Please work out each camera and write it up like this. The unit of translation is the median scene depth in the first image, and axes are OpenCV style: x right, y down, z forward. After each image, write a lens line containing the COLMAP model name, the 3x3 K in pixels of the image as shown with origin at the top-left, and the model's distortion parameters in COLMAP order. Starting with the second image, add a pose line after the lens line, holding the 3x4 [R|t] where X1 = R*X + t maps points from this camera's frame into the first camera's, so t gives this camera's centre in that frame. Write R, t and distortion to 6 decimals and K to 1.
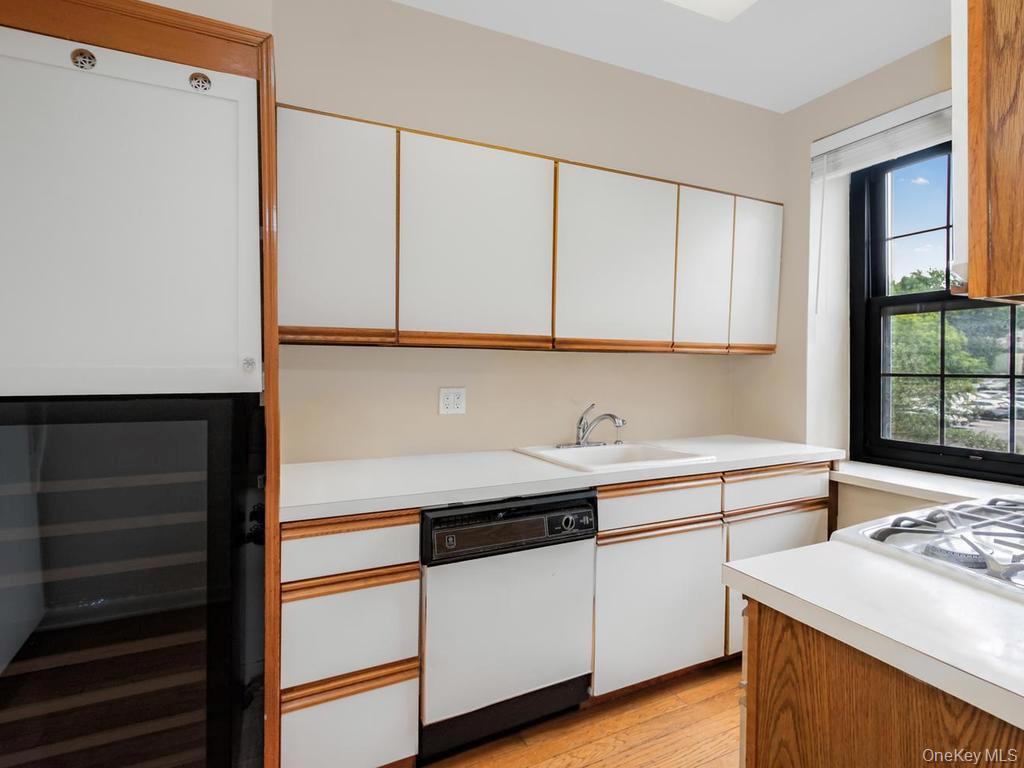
lens RADIAL K [[511.8, 0, 516.8], [0, 511.8, 374.7], [0, 0, 1]] dist [0.001041, -0.000351]
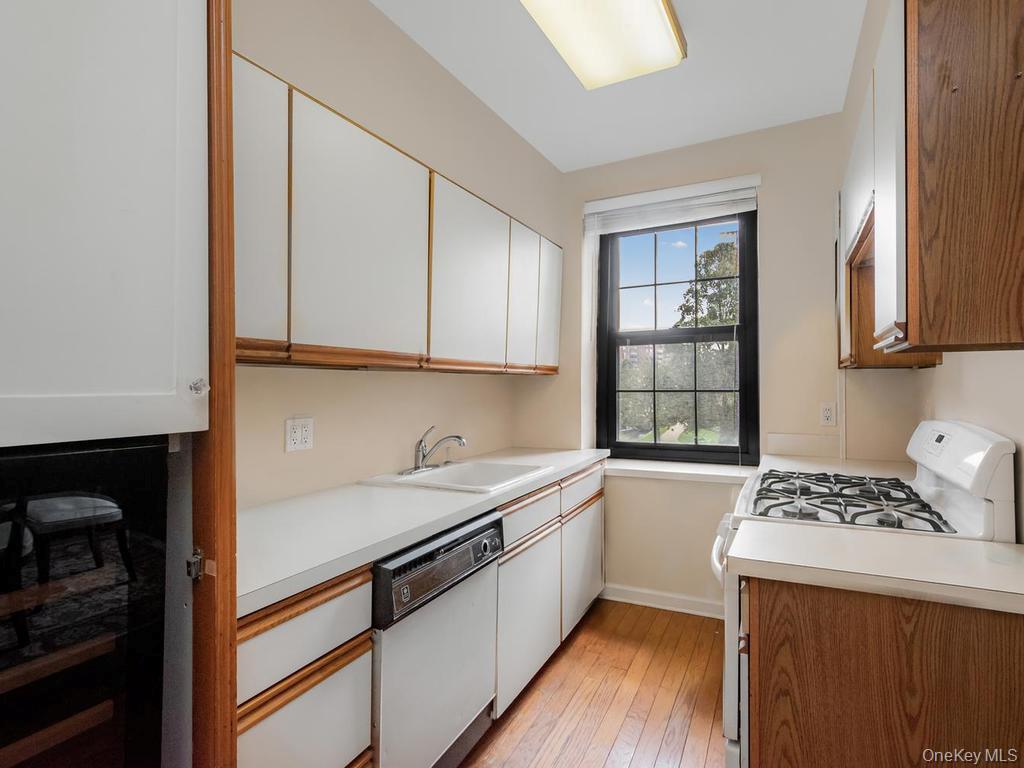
lens RADIAL K [[518.9, 0, 512.0], [0, 518.9, 384.0], [0, 0, 1]] dist [0.001785, 0.000266]
pose [[0.802860, -0.005828, 0.596140, -0.428185], [0.015864, 0.999807, -0.011591, -0.009867], [-0.595957, 0.018763, 0.802797, 0.163181]]
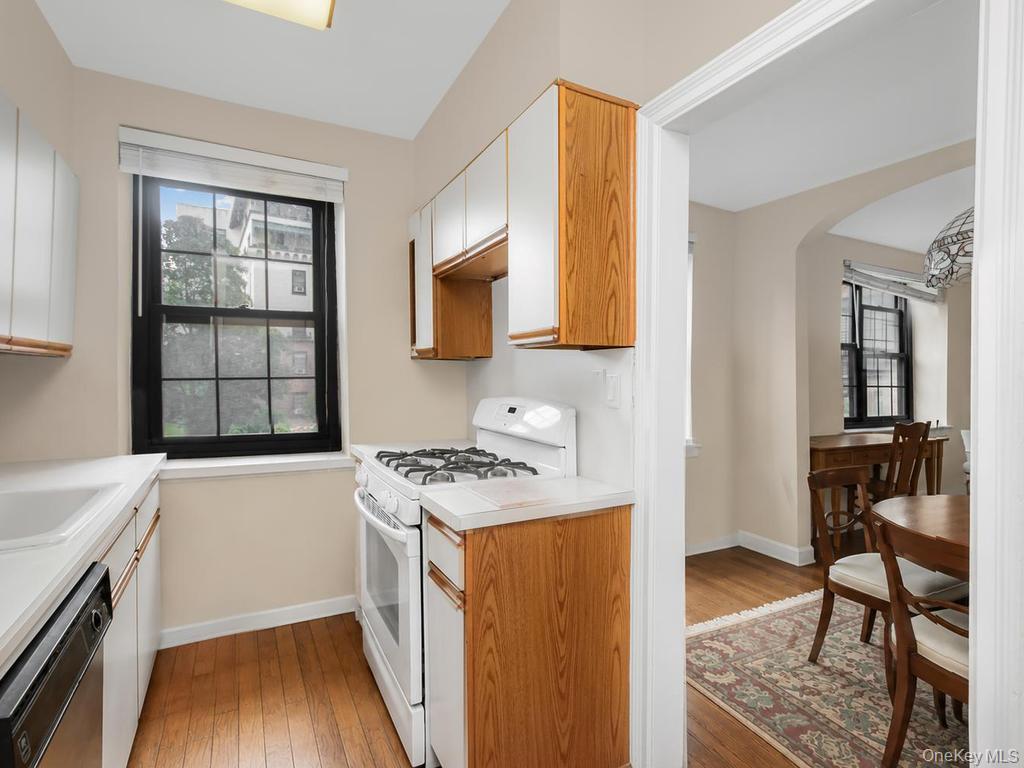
lens RADIAL K [[511.3, 0, 516.0], [0, 511.3, 380.3], [0, 0, 1]] dist [0.001942, -0.000039]
pose [[-0.066819, -0.022438, 0.997513, -0.540380], [0.015598, 0.999601, 0.023530, -0.015611], [-0.997643, 0.017131, -0.066443, 0.511186]]
